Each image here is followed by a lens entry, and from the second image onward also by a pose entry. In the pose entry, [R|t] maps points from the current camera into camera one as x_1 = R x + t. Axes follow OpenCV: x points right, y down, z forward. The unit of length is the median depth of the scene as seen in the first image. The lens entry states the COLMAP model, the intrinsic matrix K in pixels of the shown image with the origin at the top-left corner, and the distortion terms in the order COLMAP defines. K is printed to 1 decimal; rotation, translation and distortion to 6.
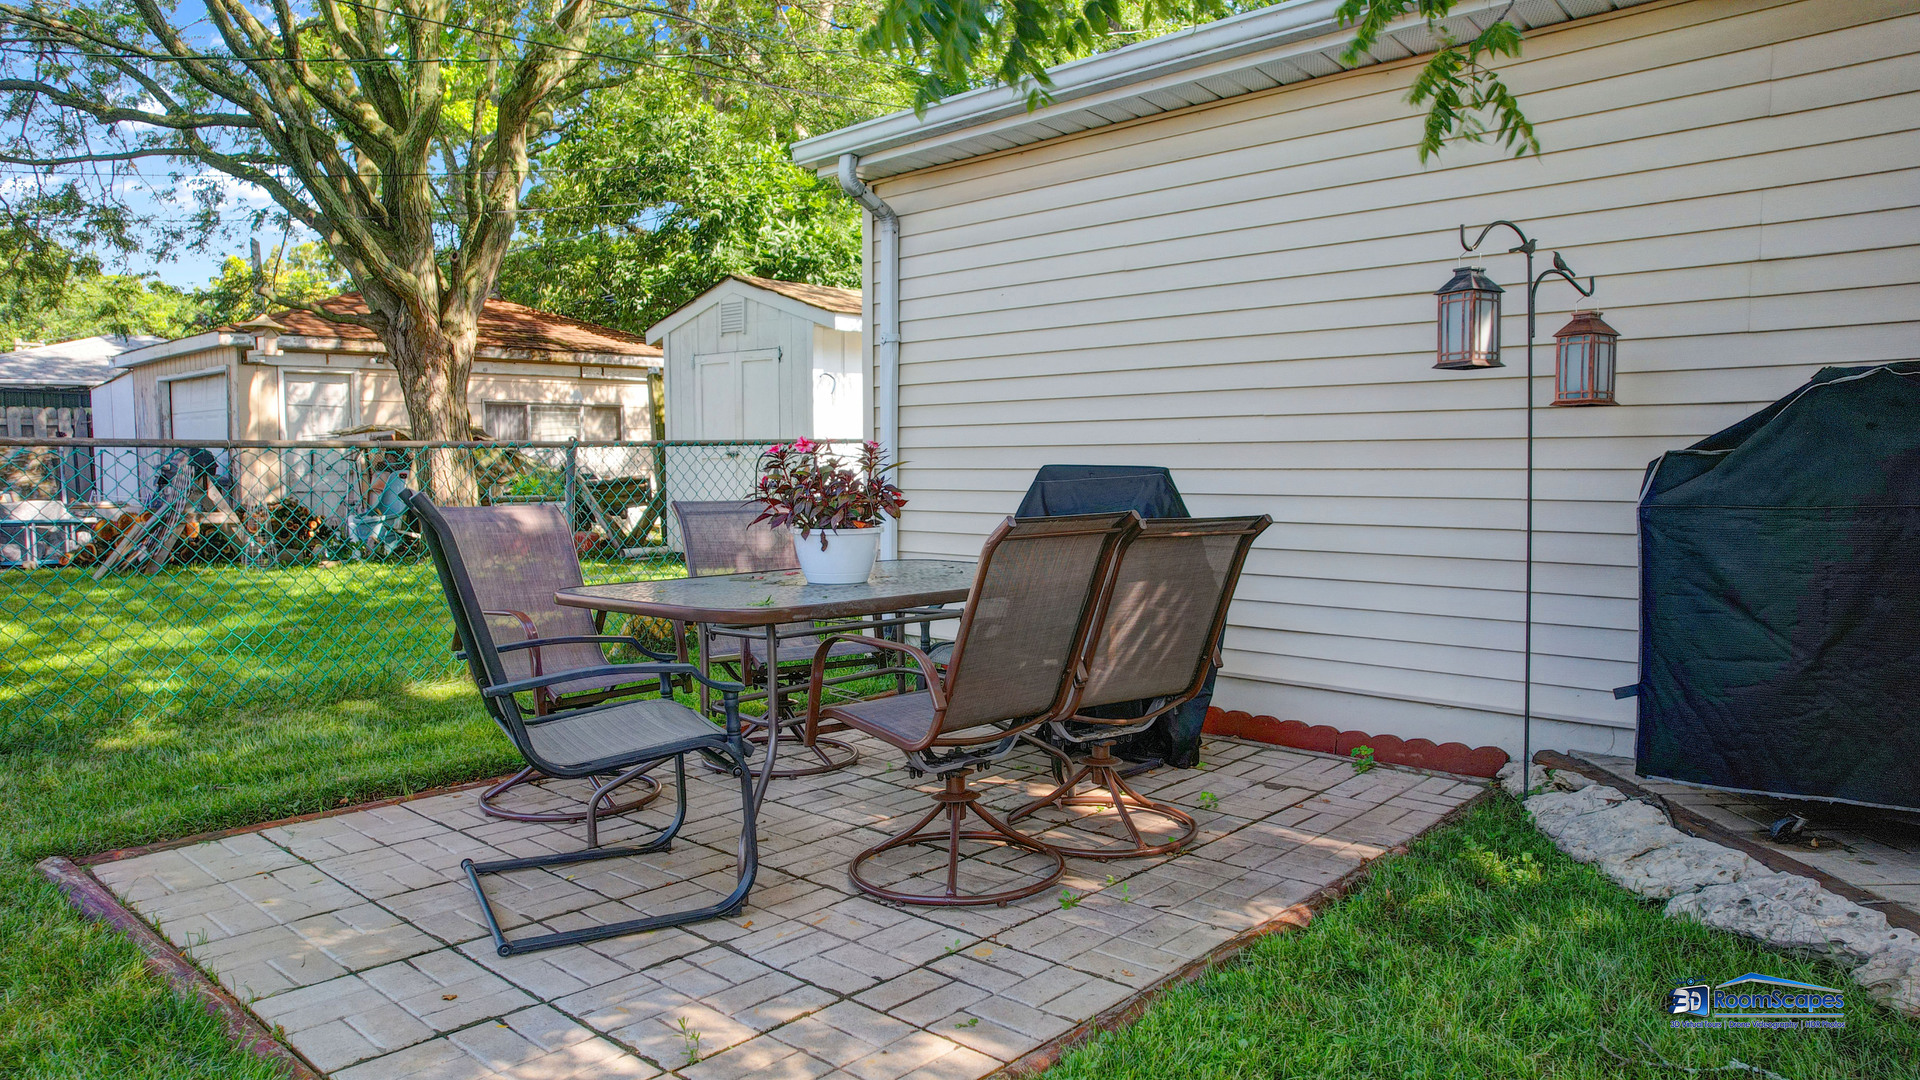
lens RADIAL K [[1244.6, 0, 960.0], [0, 1244.6, 540.0], [0, 0, 1]] dist [-0.086004, 0.073712]
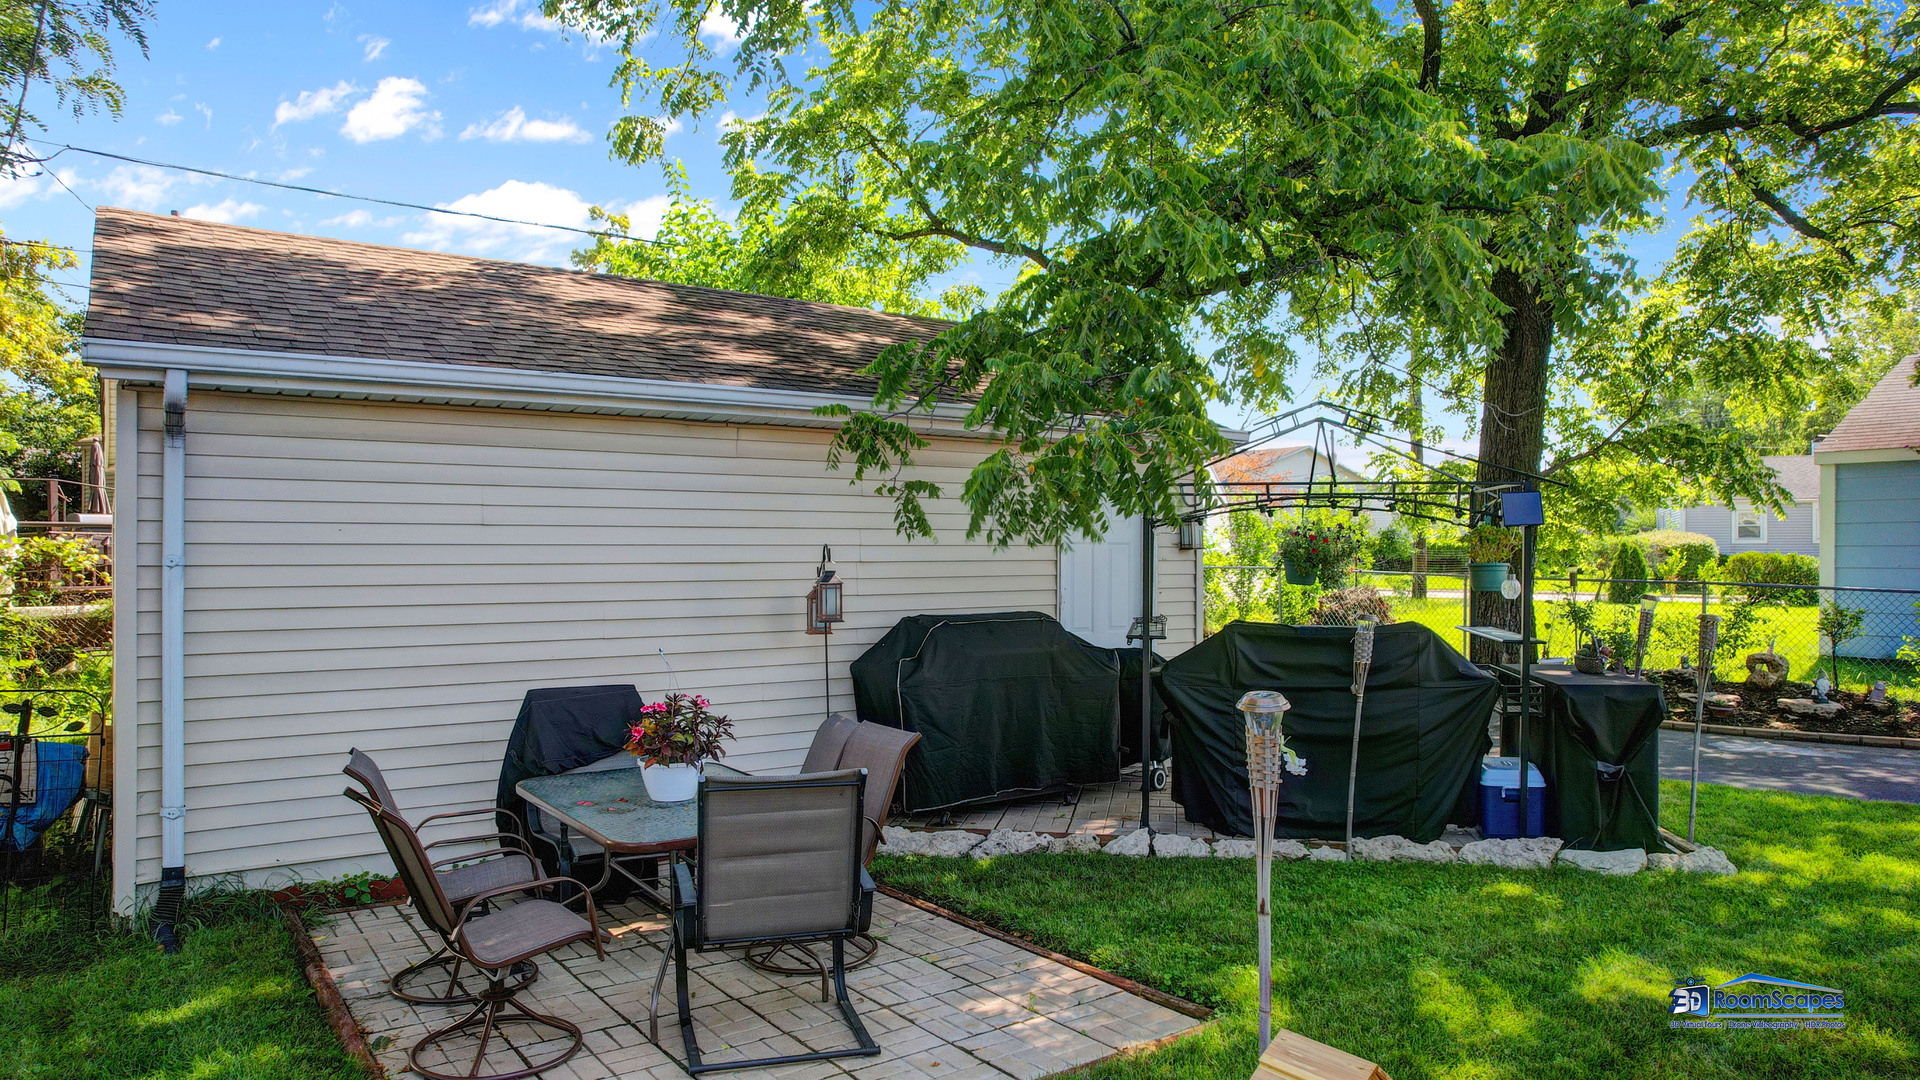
lens RADIAL K [[1244.6, 0, 960.0], [0, 1244.6, 540.0], [0, 0, 1]] dist [-0.086004, 0.073712]
pose [[0.199025, 0.019288, 0.979805, -1.859871], [0.062163, 0.997544, -0.032264, -0.249970], [-0.978021, 0.067329, 0.197337, 0.537518]]
